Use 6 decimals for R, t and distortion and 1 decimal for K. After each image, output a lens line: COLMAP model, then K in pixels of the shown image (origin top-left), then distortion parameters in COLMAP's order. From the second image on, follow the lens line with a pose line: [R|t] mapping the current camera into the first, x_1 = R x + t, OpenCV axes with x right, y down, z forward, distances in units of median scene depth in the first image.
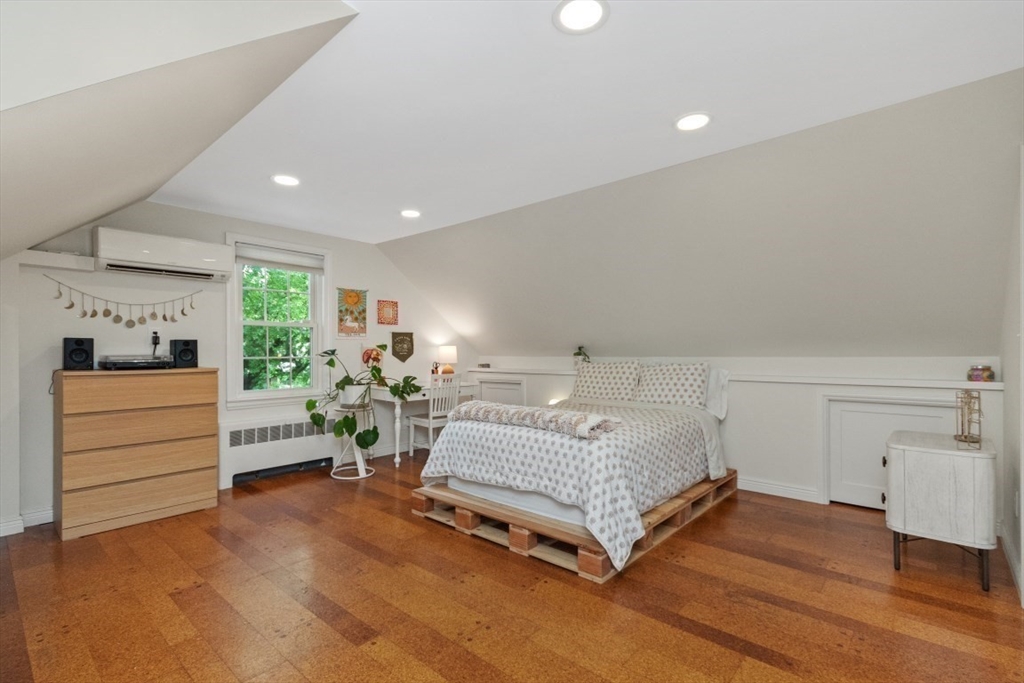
lens RADIAL K [[473.5, 0, 515.8], [0, 473.5, 348.9], [0, 0, 1]] dist [0.005681, 0.000191]
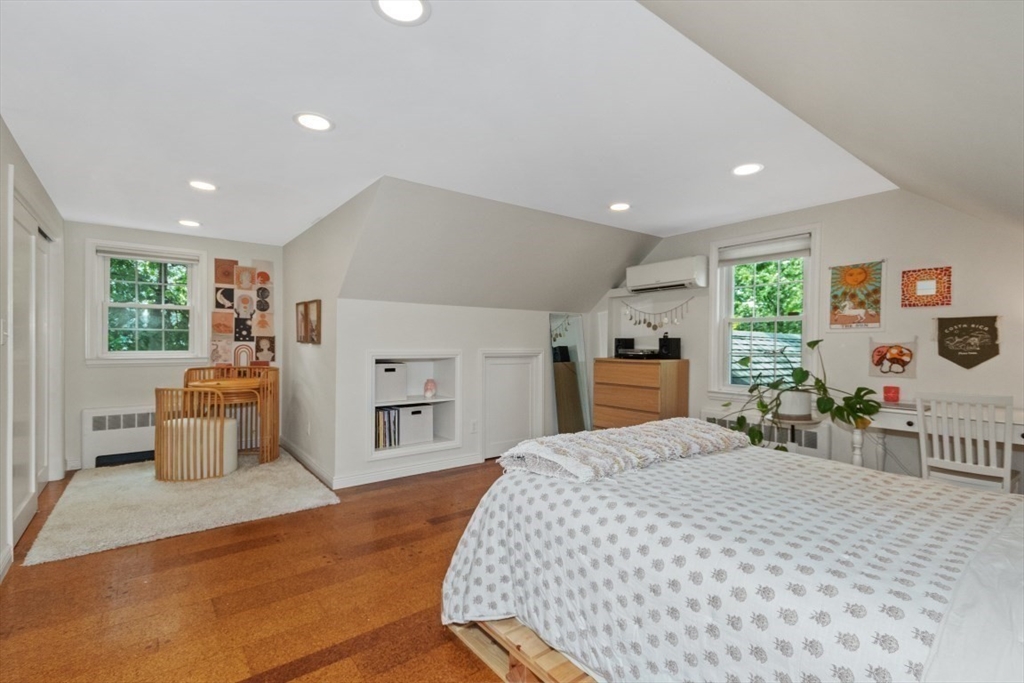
lens RADIAL K [[473.5, 0, 516.2], [0, 473.5, 340.8], [0, 0, 1]] dist [0.005681, 0.000191]
pose [[-0.195914, -0.005443, -0.980606, 0.485161], [0.002135, 0.999980, -0.005977, -0.003633], [0.980619, -0.003265, -0.195899, 0.630666]]
